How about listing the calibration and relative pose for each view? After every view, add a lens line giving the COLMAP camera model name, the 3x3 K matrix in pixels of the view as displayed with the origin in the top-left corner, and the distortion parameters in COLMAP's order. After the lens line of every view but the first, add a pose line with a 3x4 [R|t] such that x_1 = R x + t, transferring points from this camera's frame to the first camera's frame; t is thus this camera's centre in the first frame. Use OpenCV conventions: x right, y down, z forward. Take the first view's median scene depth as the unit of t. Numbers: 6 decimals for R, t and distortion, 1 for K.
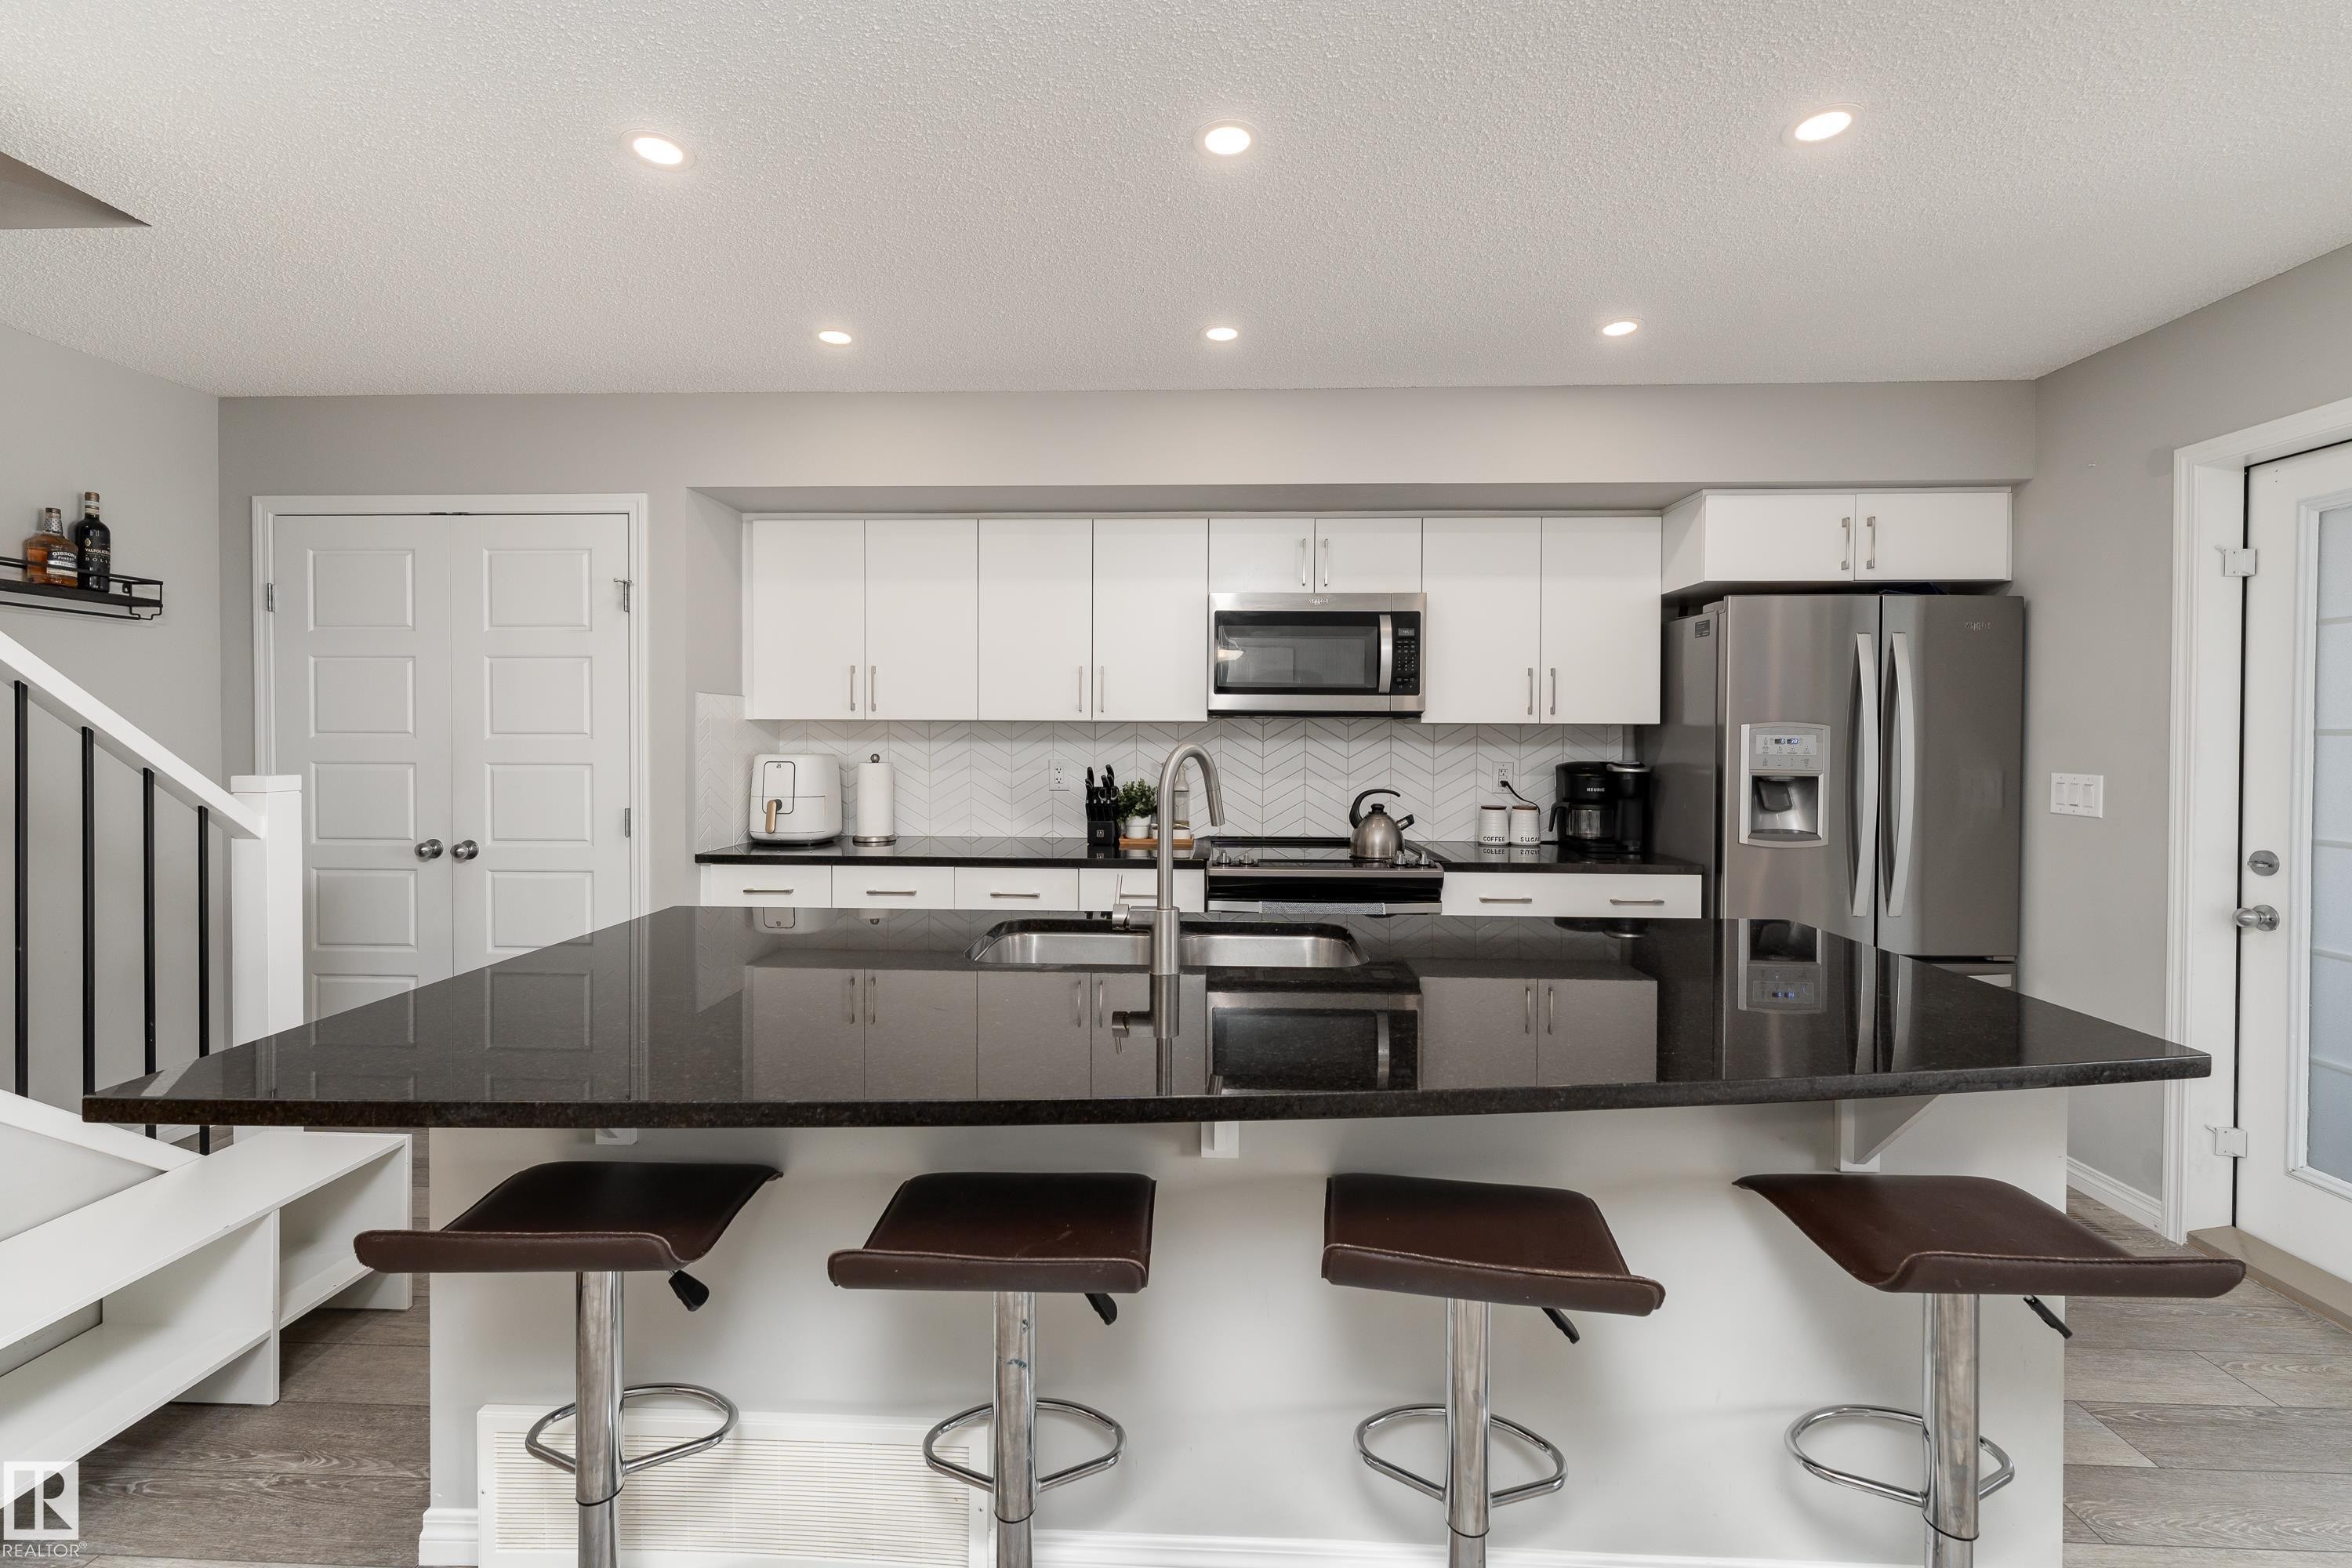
lens RADIAL K [[1005.5, 0, 1099.2], [0, 1005.5, 748.3], [0, 0, 1]] dist [0.003673, 0.000543]
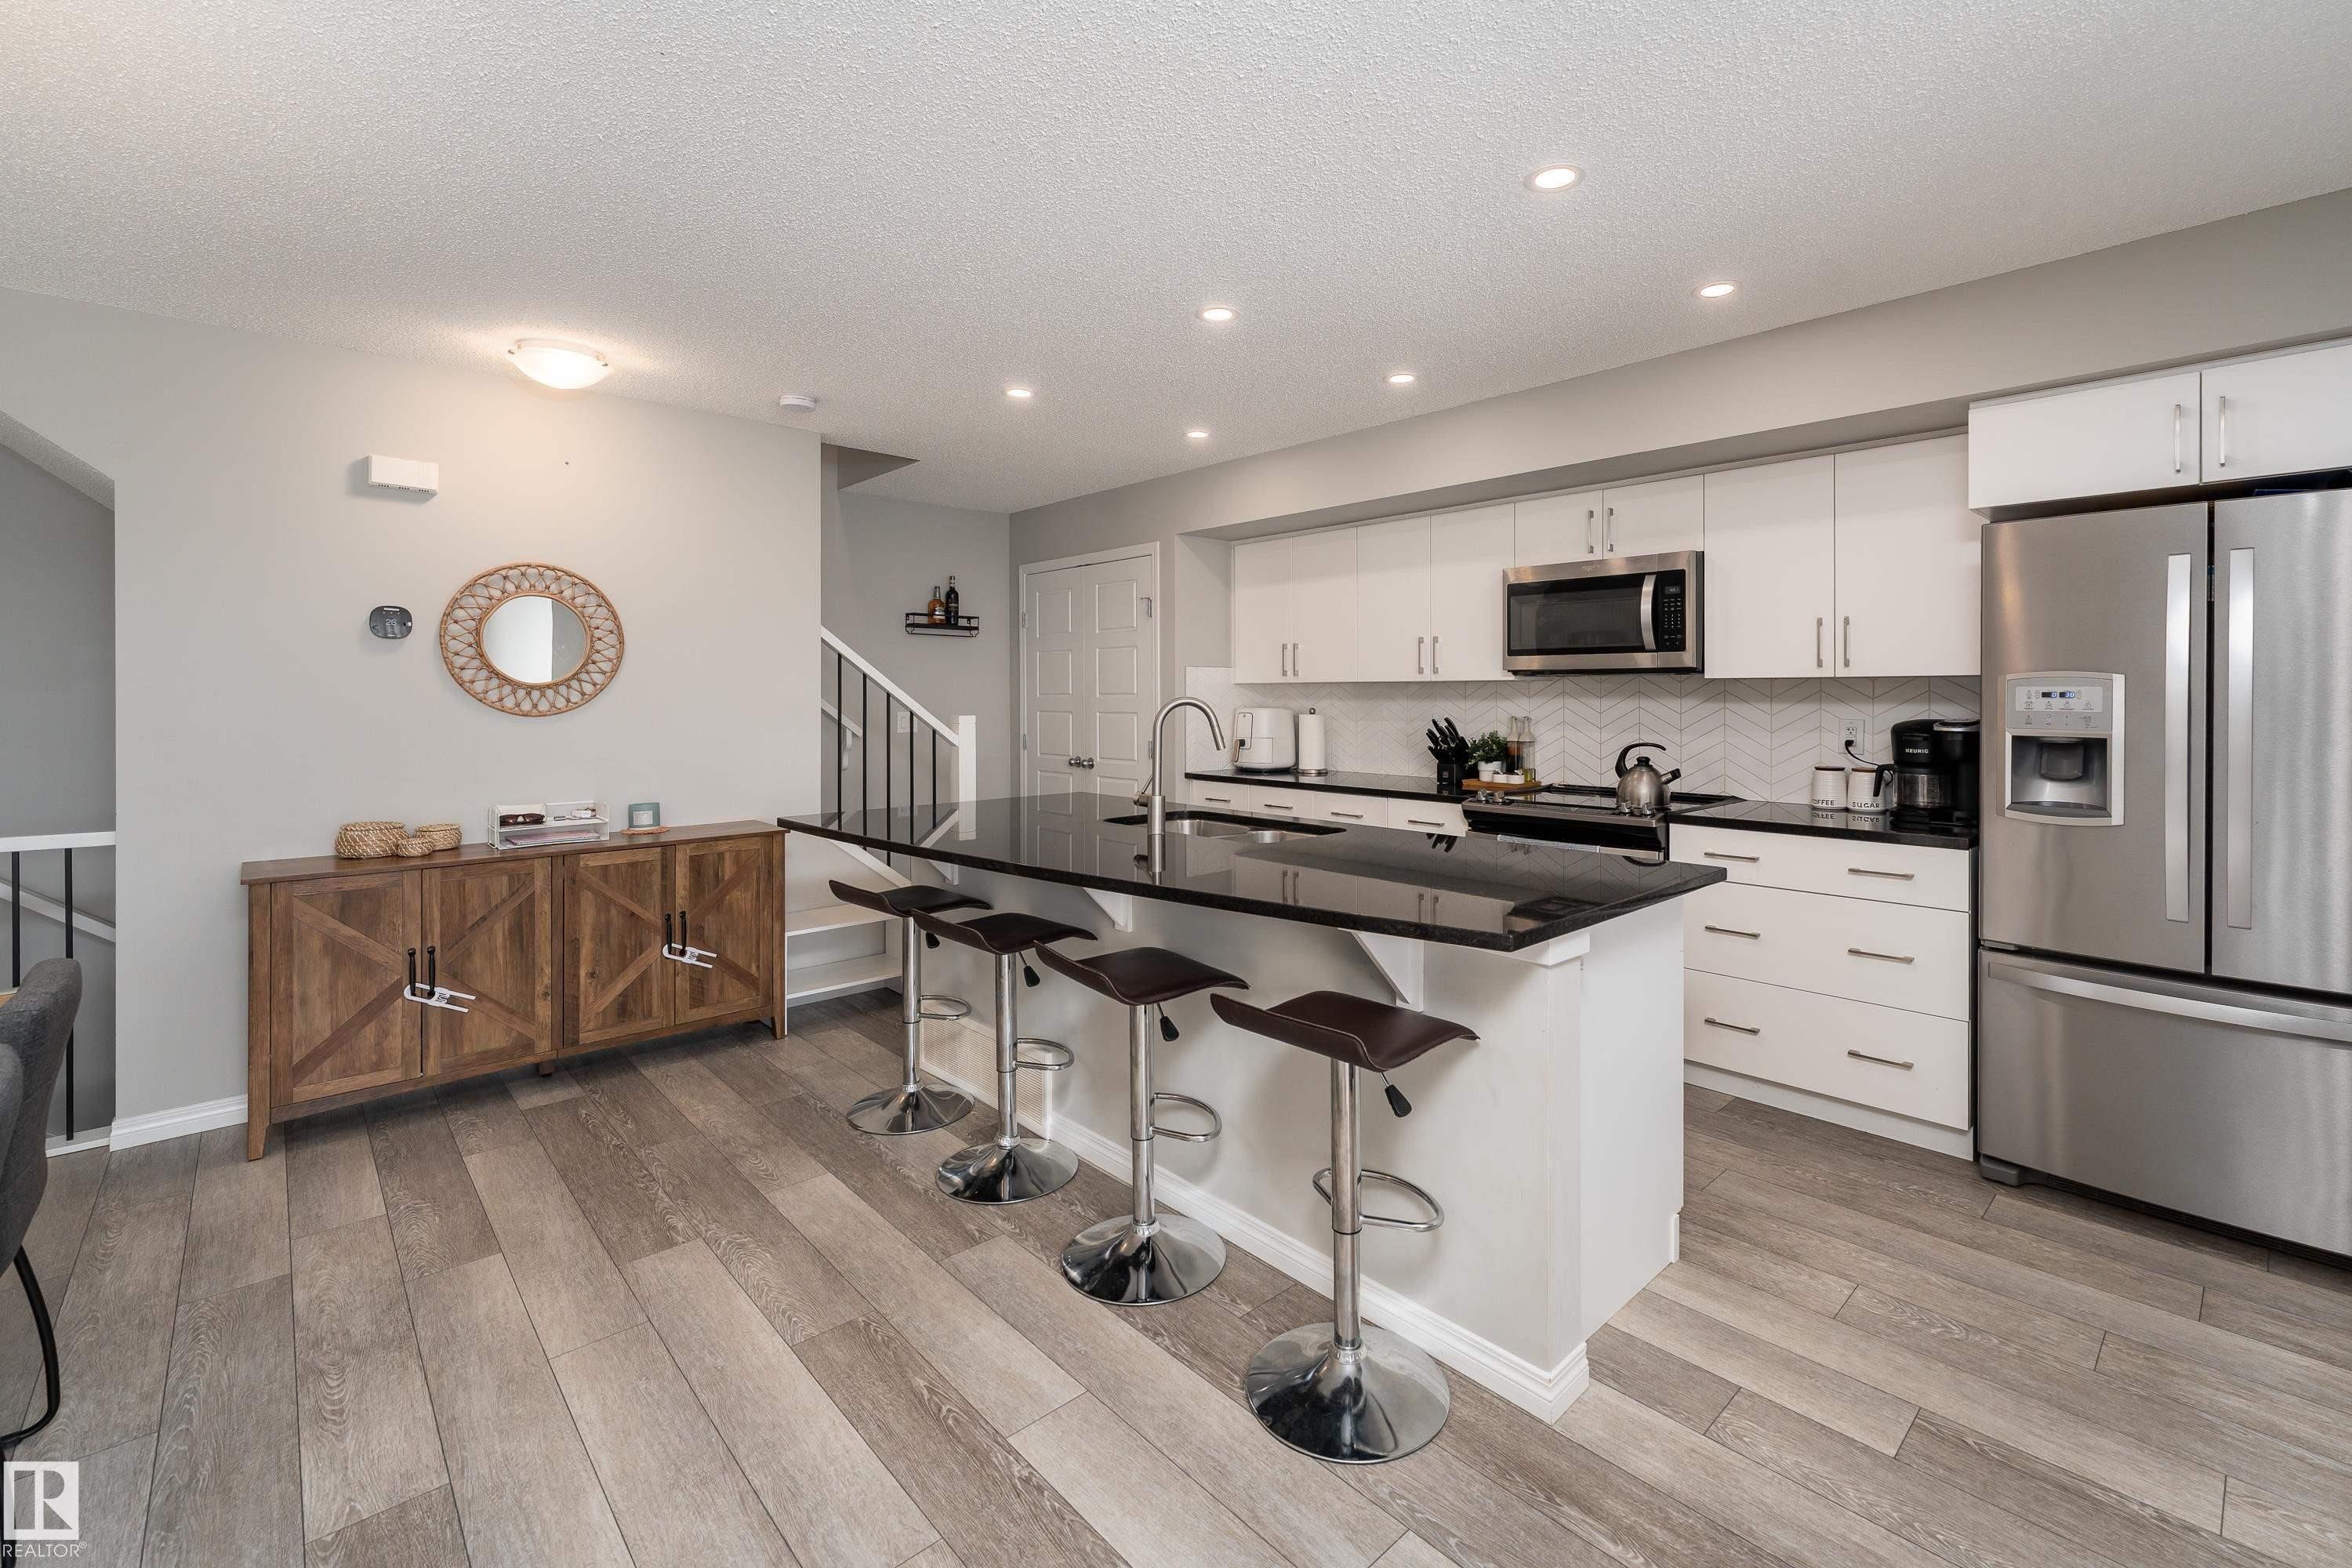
lens RADIAL K [[1002.9, 0, 1174.8], [0, 1002.9, 706.6], [0, 0, 1]] dist [-0.001372, -0.000177]
pose [[0.699383, 0.003039, -0.714740, 0.672371], [-0.003280, 0.999994, 0.001043, 0.003631], [0.714739, 0.001615, 0.699389, -0.074529]]
